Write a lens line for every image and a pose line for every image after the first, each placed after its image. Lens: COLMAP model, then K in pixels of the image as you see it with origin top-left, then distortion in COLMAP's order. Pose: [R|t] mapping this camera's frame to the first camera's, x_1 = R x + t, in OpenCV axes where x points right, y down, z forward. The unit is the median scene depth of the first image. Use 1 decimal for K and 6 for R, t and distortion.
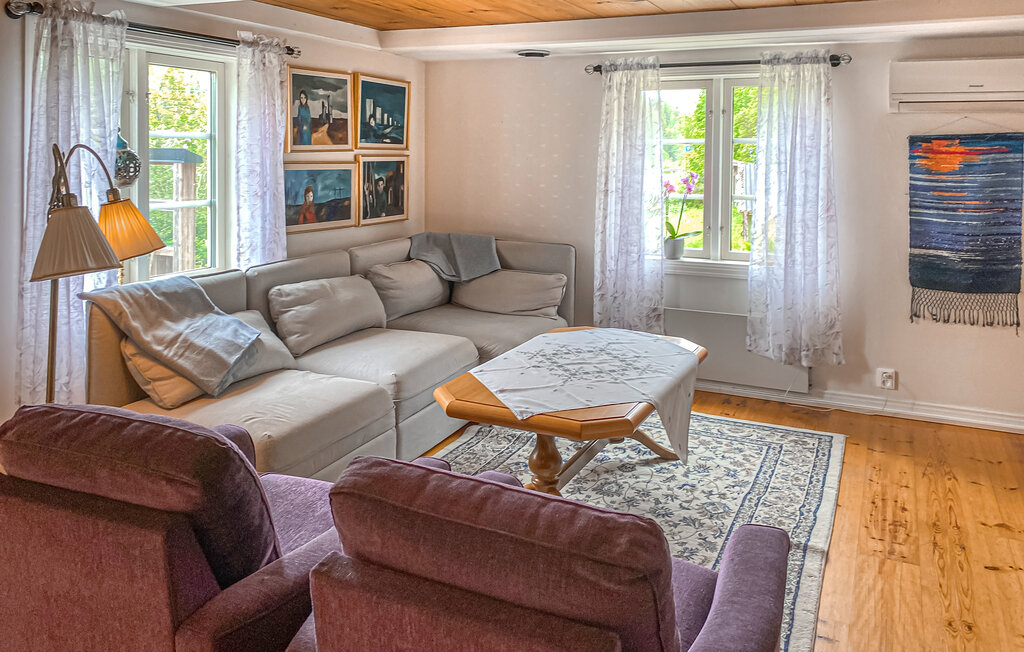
lens RADIAL K [[799.3, 0, 510.5], [0, 799.3, 253.5], [0, 0, 1]] dist [0.005048, 0.001296]
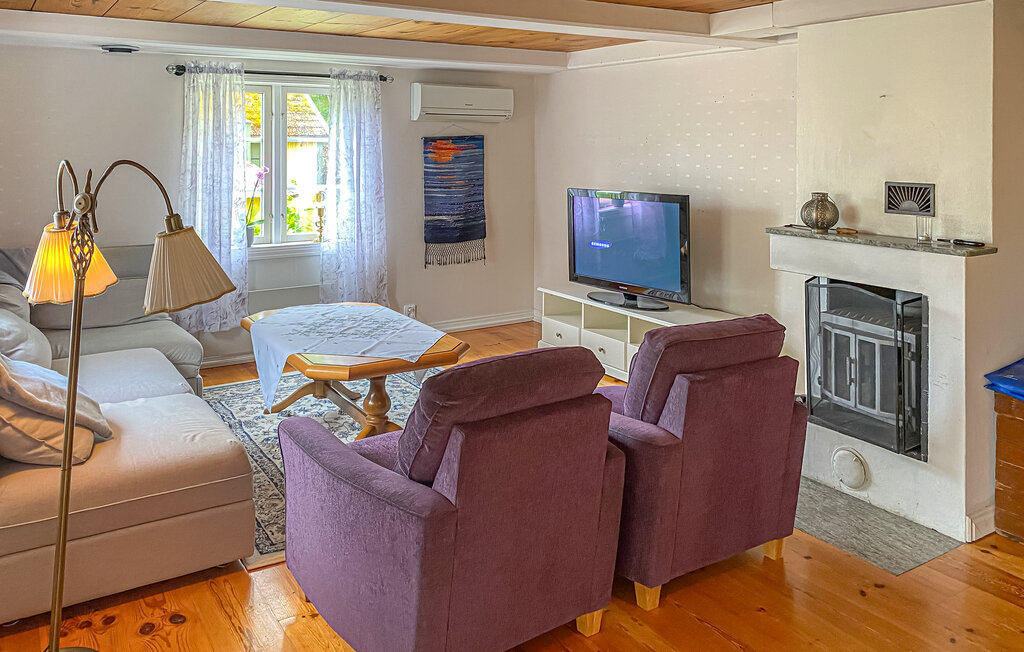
lens RADIAL K [[824.3, 0, 508.1], [0, 824.3, 331.0], [0, 0, 1]] dist [0.004076, -0.001987]
pose [[0.516029, -0.199301, 0.833062, -0.704193], [0.109528, 0.979924, 0.166590, -0.035783], [-0.849540, 0.005278, 0.527498, 0.096504]]
